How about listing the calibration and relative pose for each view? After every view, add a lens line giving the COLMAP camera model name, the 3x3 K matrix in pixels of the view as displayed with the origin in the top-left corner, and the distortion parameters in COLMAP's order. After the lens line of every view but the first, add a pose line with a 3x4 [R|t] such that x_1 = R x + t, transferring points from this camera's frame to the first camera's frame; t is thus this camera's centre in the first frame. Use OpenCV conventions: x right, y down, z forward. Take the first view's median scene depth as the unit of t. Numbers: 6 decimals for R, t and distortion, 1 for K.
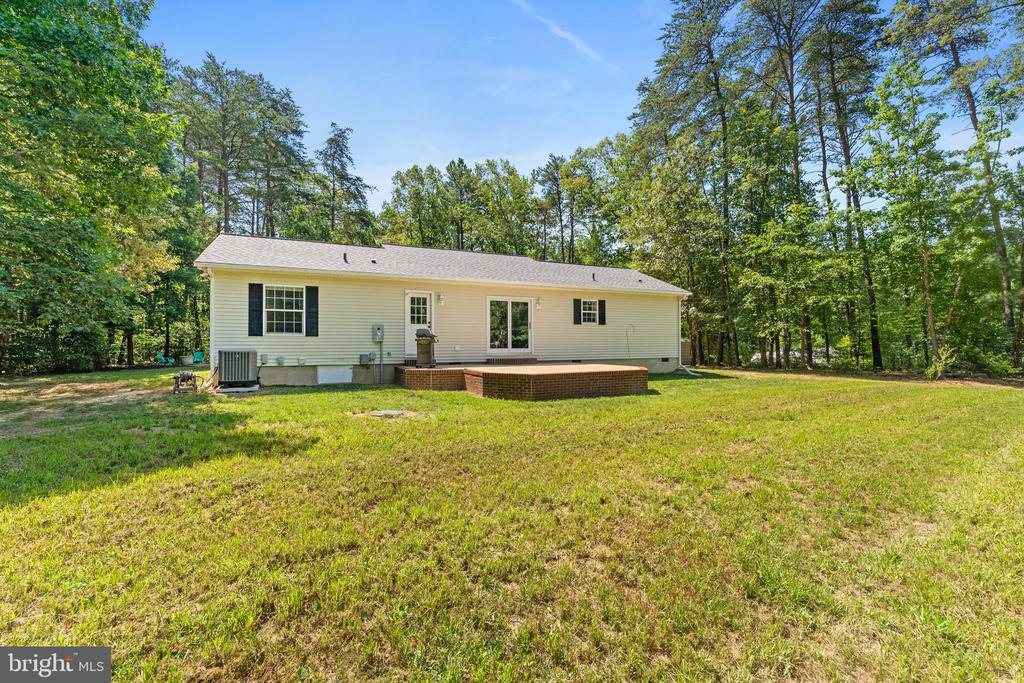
lens RADIAL K [[446.1, 0, 511.9], [0, 446.1, 332.5], [0, 0, 1]] dist [-0.002125, -0.001583]
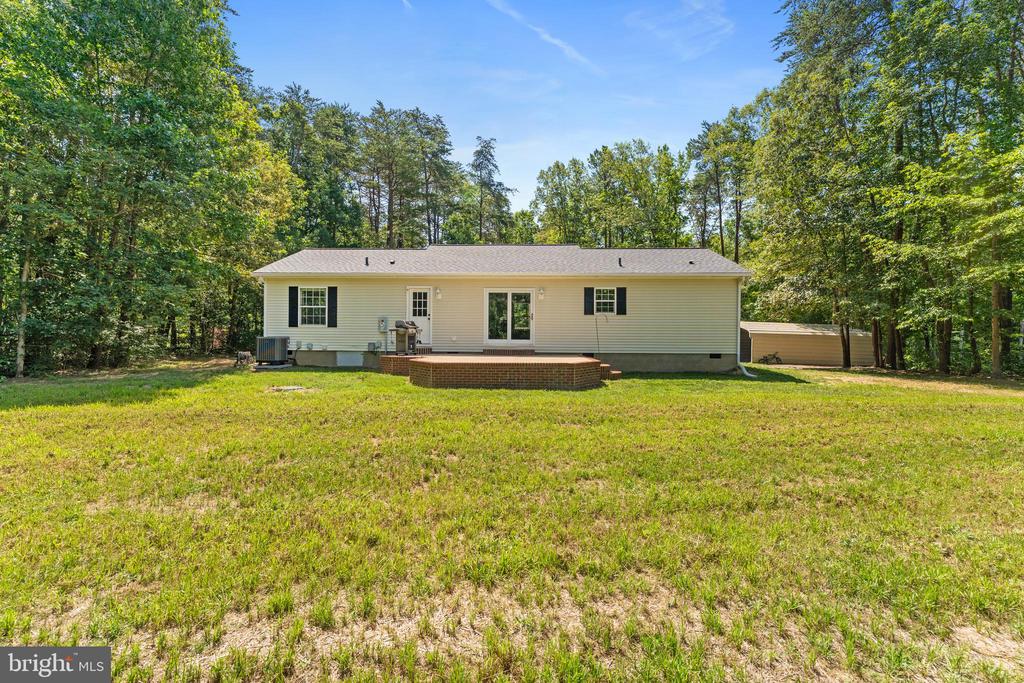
lens RADIAL K [[446.1, 0, 507.1], [0, 446.1, 336.8], [0, 0, 1]] dist [-0.002125, -0.001583]
pose [[0.888907, 0.008177, -0.458015, 0.409430], [0.002229, 0.999752, 0.022174, 0.006455], [0.458083, -0.020732, 0.888668, 0.091995]]
